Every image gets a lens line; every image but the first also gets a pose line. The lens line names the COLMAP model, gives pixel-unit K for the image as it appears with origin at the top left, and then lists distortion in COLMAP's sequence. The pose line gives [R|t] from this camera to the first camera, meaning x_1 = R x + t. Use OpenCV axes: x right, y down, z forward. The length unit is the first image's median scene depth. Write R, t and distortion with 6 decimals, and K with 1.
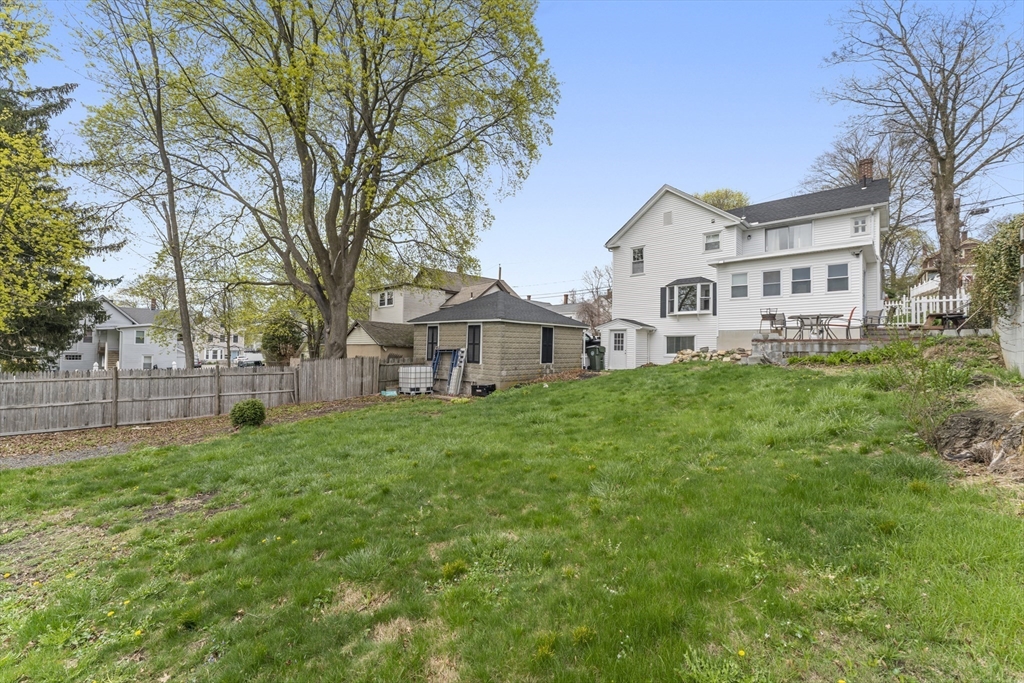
lens RADIAL K [[414.5, 0, 507.4], [0, 414.5, 342.6], [0, 0, 1]] dist [0.002379, 0.000234]
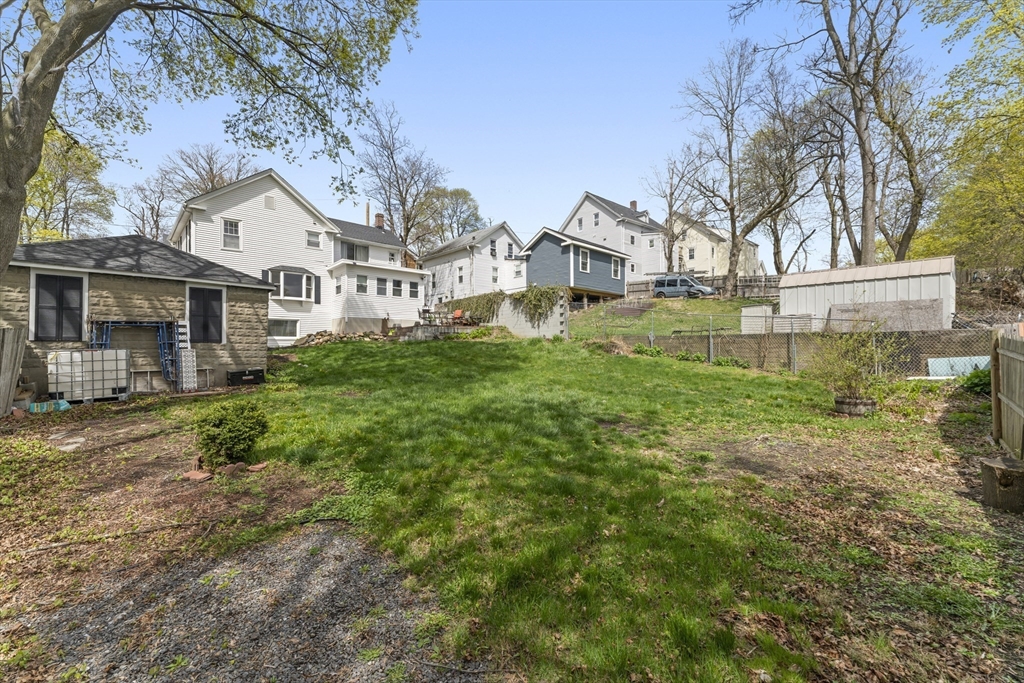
lens RADIAL K [[414.5, 0, 510.8], [0, 414.5, 339.8], [0, 0, 1]] dist [0.002379, 0.000234]
pose [[0.071495, 0.002433, 0.997438, -0.627463], [-0.016830, 0.999858, -0.001233, 0.029930], [-0.997299, -0.016699, 0.071526, 0.351773]]
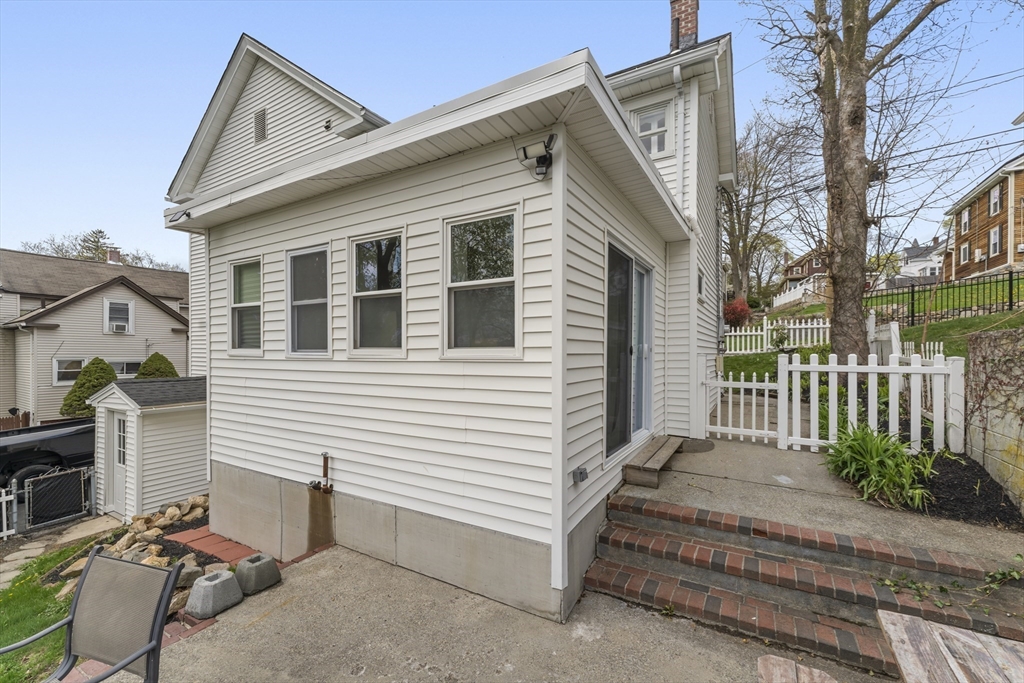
lens RADIAL K [[414.5, 0, 515.7], [0, 414.5, 352.4], [0, 0, 1]] dist [0.002379, 0.000234]
pose [[0.977015, -0.015763, 0.212588, 0.579165], [0.011485, 0.999706, 0.021342, -0.095464], [-0.212862, -0.018410, 0.976909, 0.600353]]
